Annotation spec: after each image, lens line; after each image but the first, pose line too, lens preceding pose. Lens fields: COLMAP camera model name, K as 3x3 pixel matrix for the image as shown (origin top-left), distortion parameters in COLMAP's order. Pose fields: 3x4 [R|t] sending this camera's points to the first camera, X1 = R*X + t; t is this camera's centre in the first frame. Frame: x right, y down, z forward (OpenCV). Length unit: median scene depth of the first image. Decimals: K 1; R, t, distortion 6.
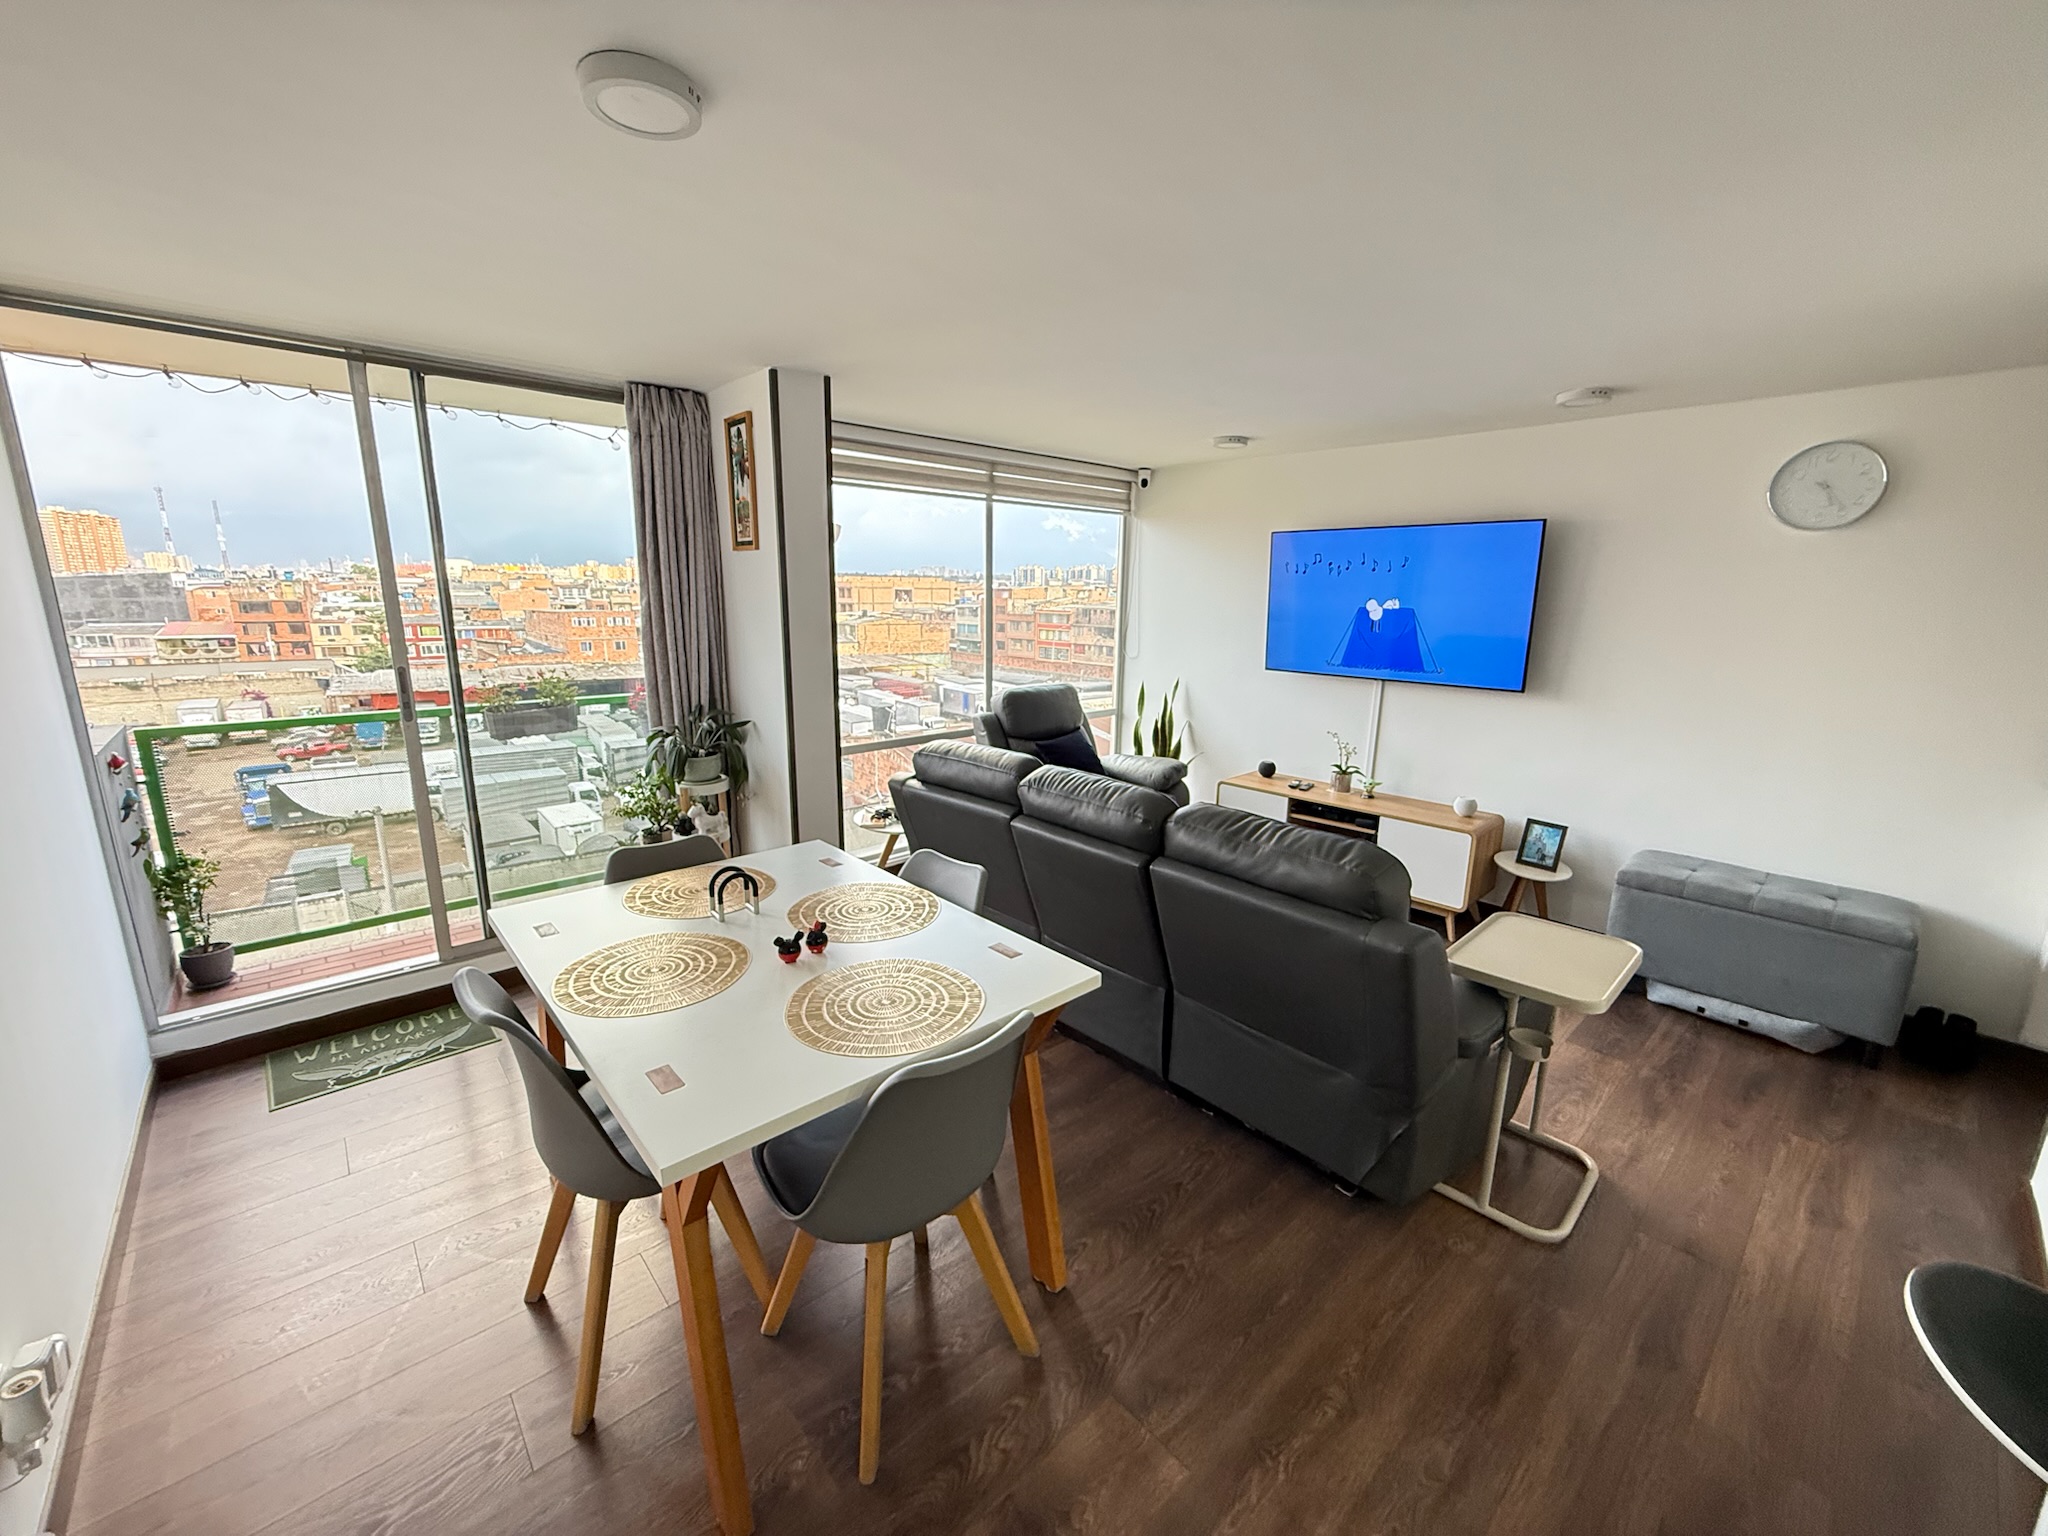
lens RADIAL K [[812.7, 0, 1014.8], [0, 812.7, 767.7], [0, 0, 1]] dist [-0.000597, -0.000578]
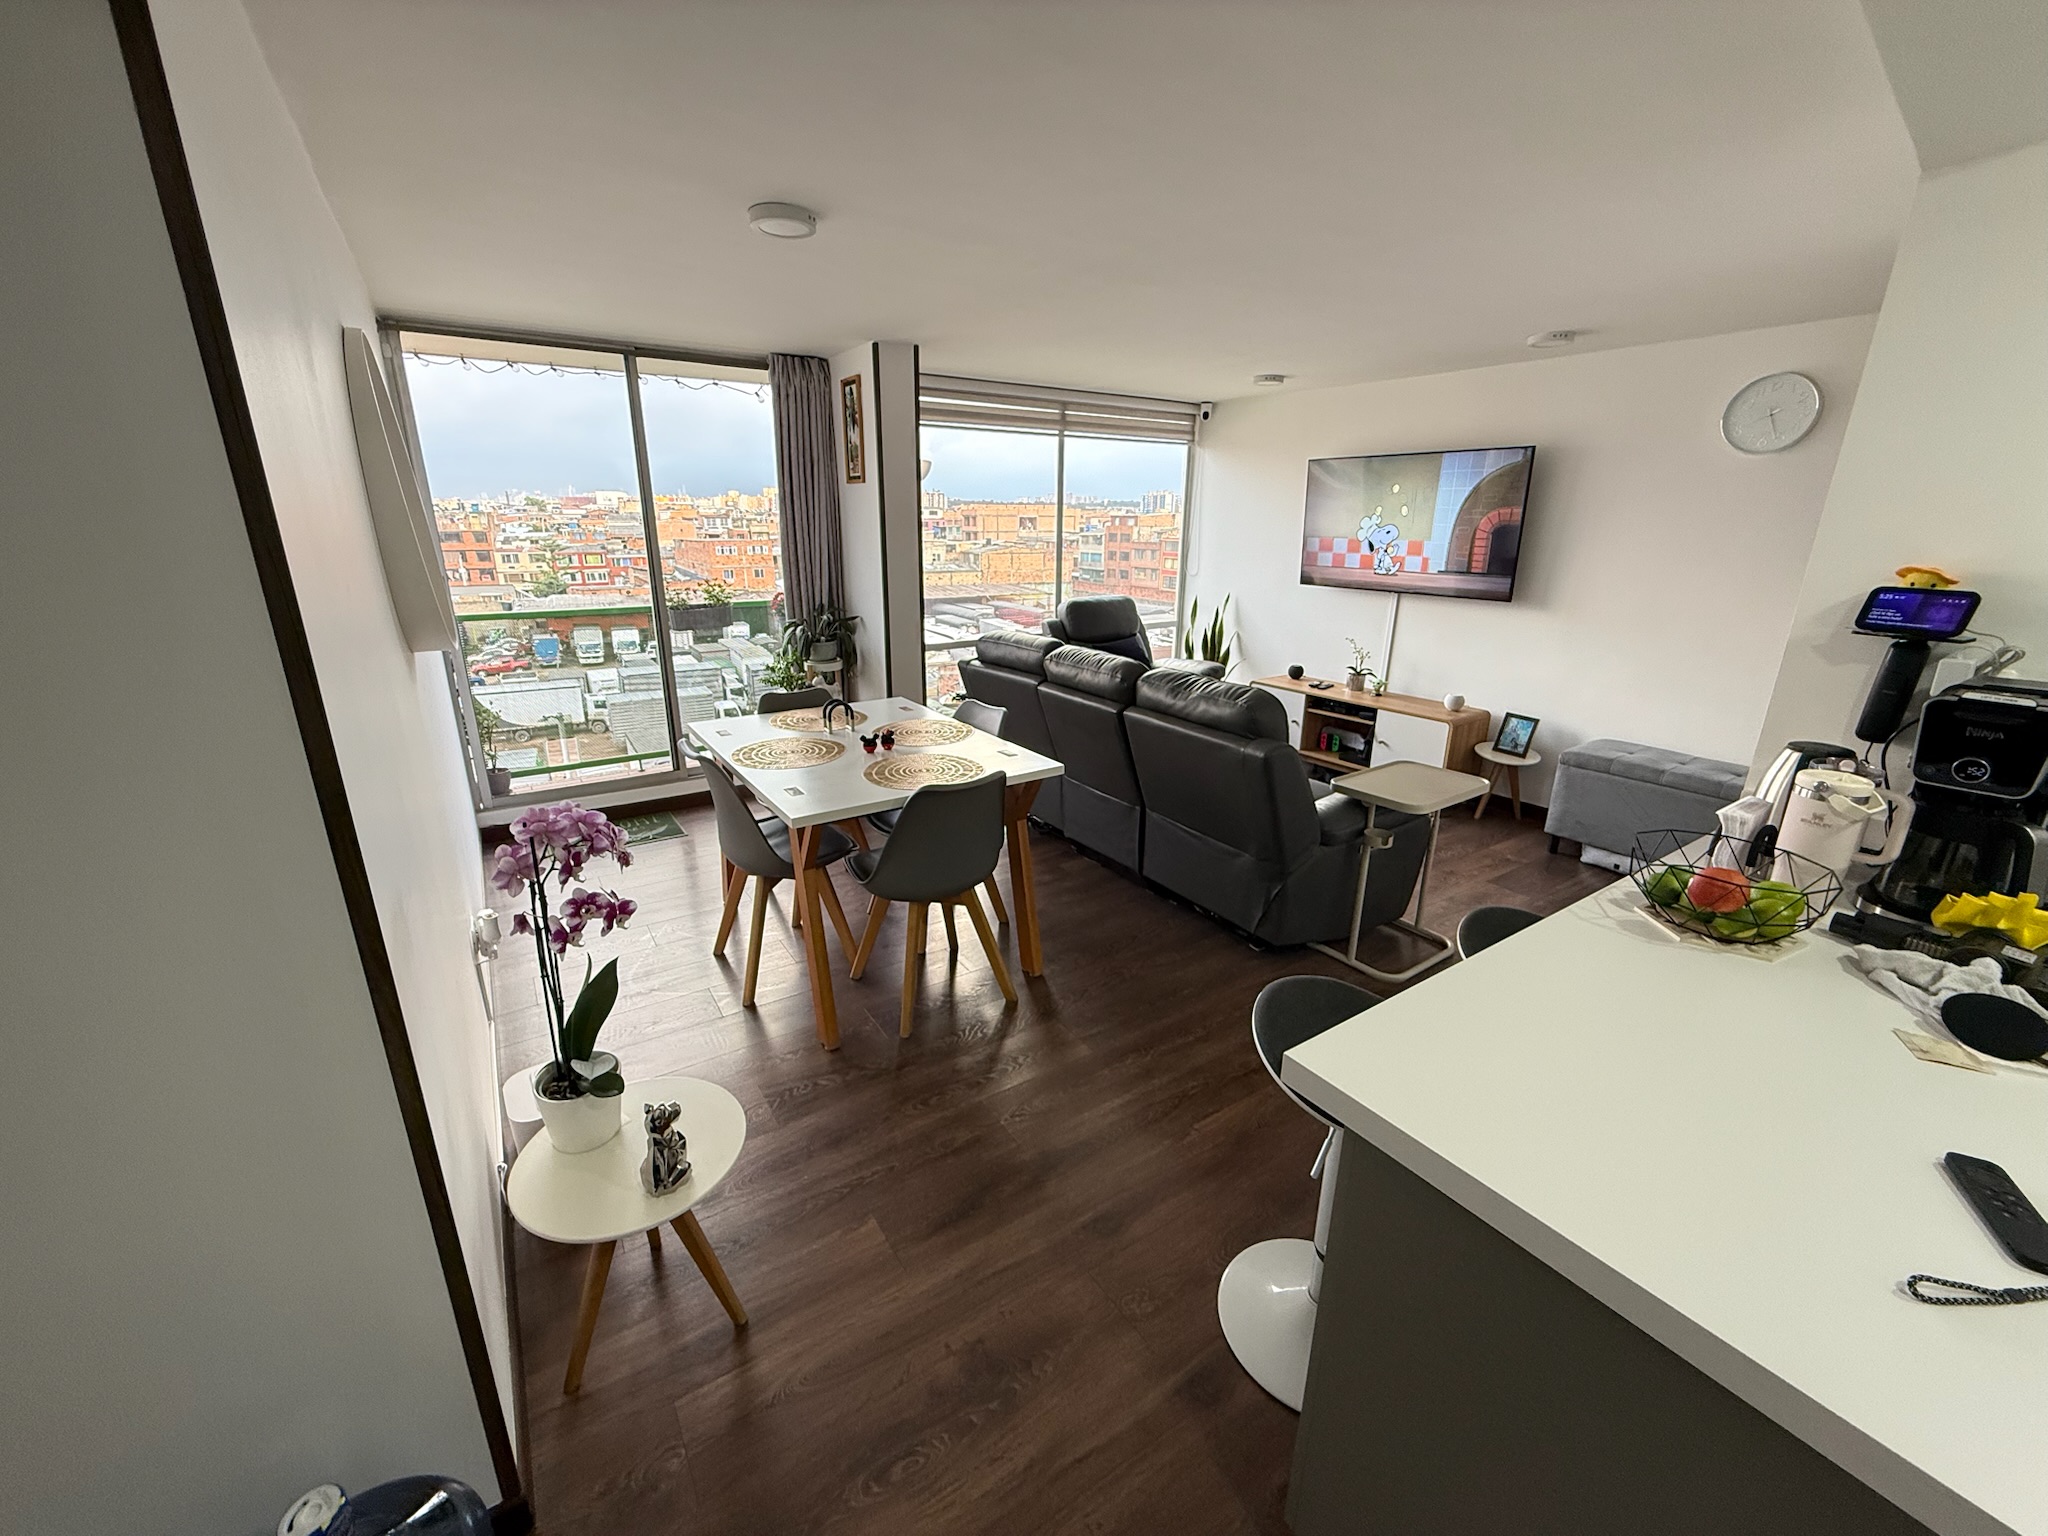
lens RADIAL K [[812.7, 0, 1015.1], [0, 812.7, 767.8], [0, 0, 1]] dist [-0.000597, -0.000578]
pose [[0.988769, 0.038253, -0.144470, 0.100151], [-0.026079, 0.996019, 0.085239, 0.054993], [0.147156, -0.080514, 0.985831, -0.224839]]
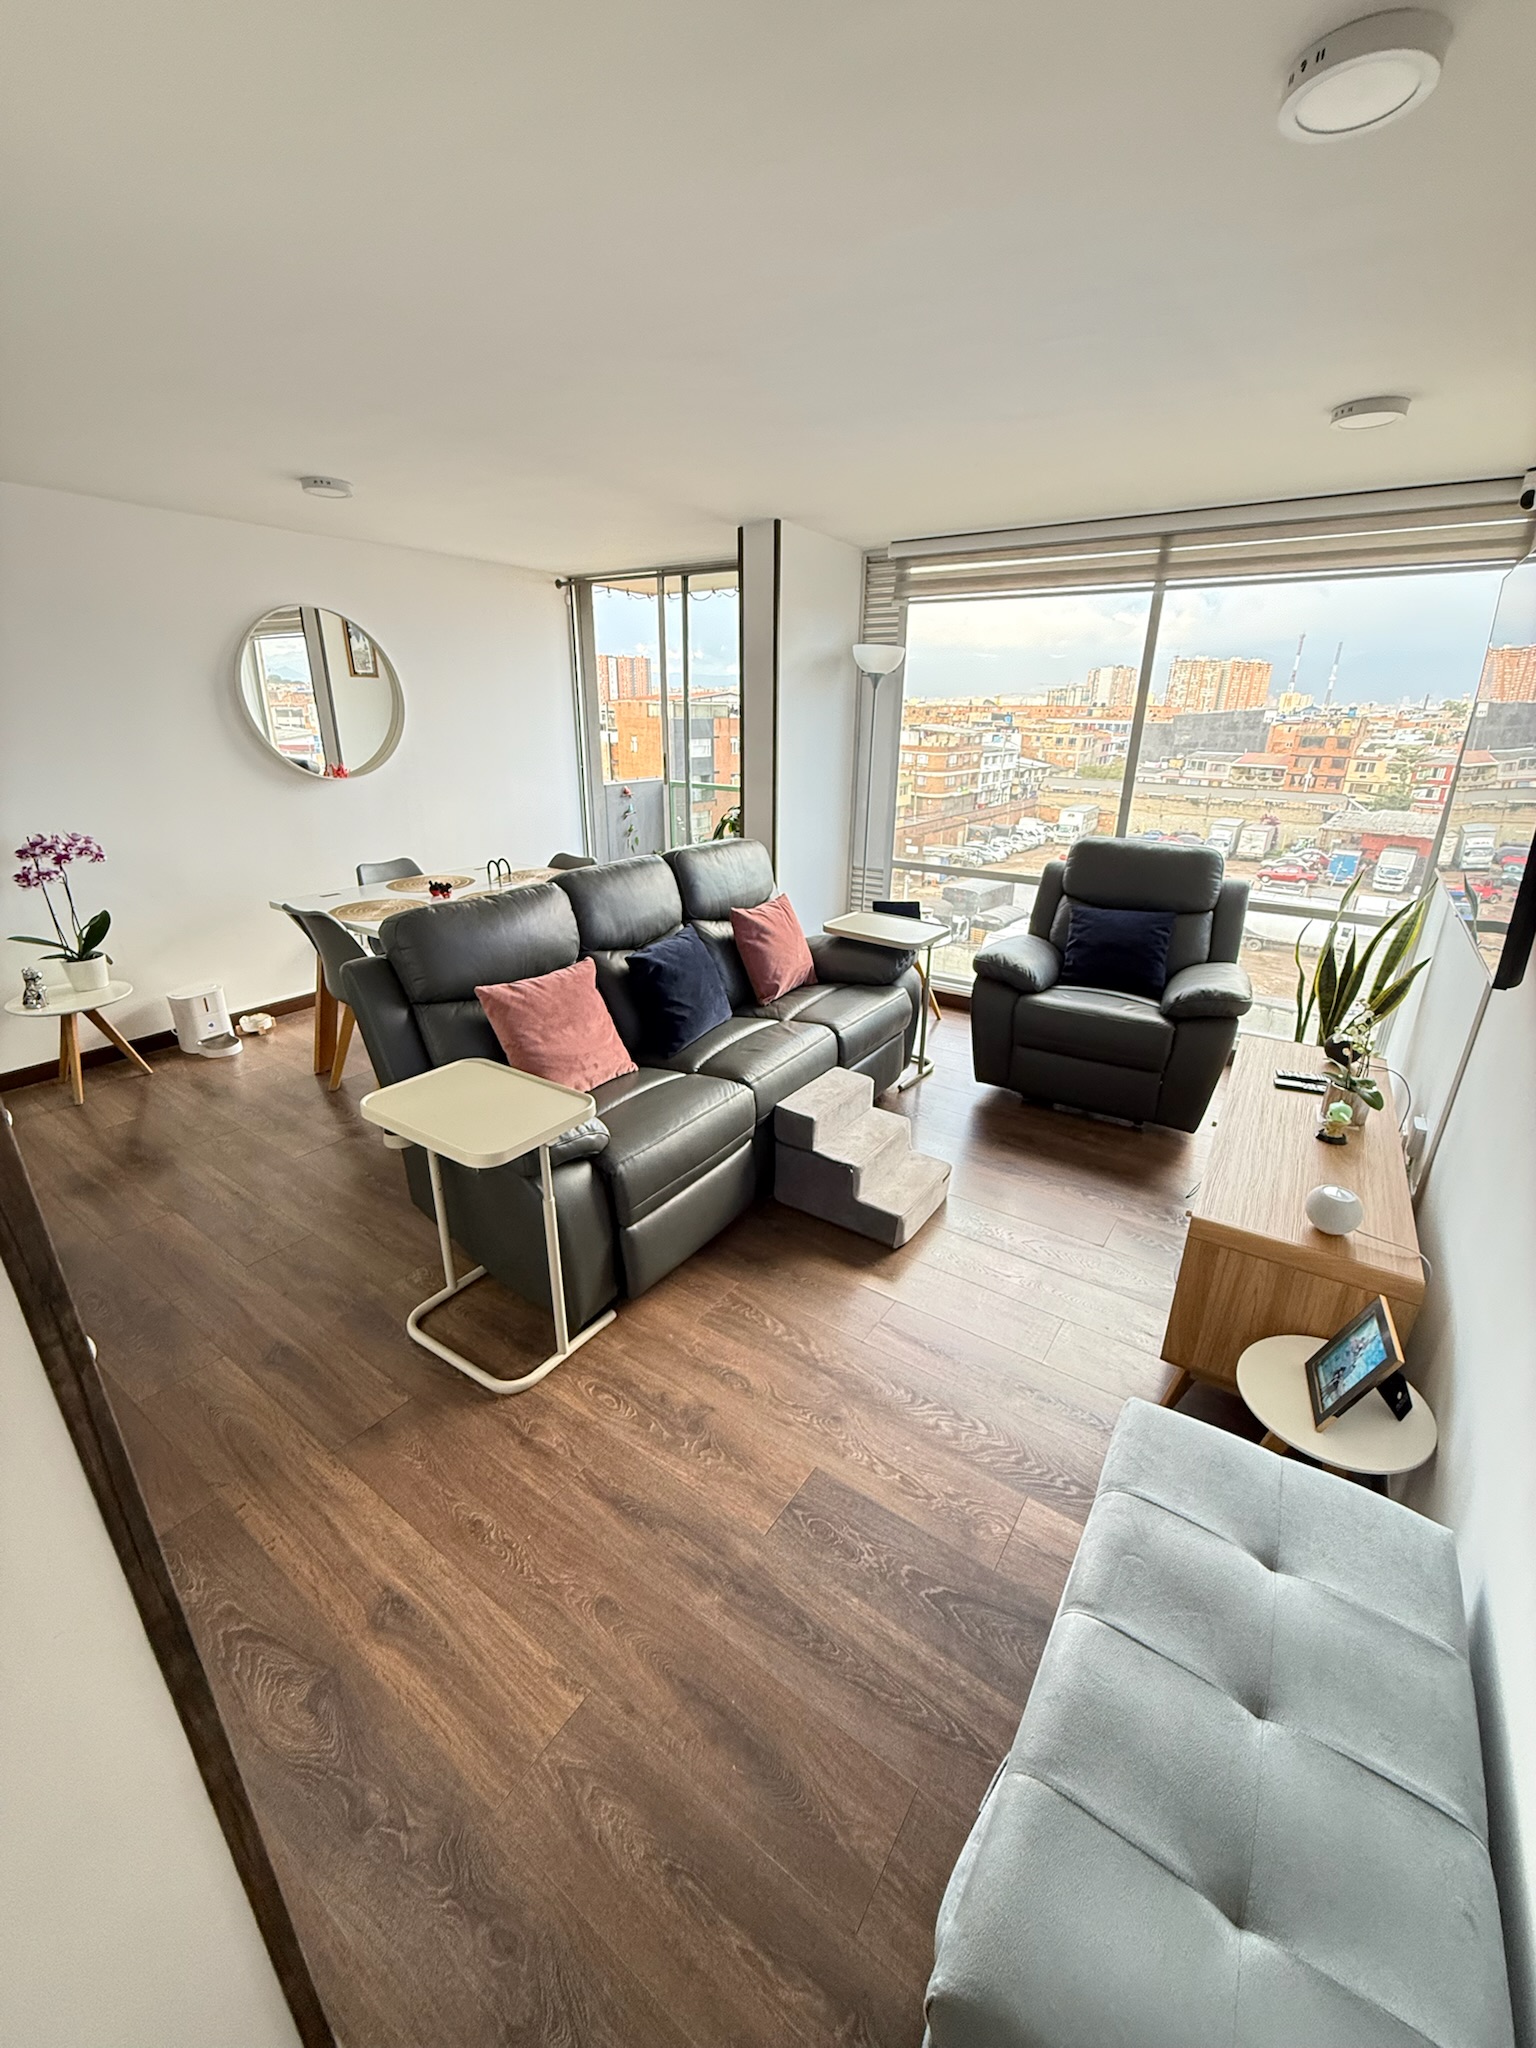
lens RADIAL K [[812.7, 0, 769.4], [0, 812.7, 1016.1], [0, 0, 1]] dist [-0.000597, -0.000578]
pose [[0.235549, 0.335293, -0.912193, 0.788576], [-0.218561, 0.932835, 0.286443, -0.101607], [0.946968, 0.131898, 0.293010, 0.529638]]
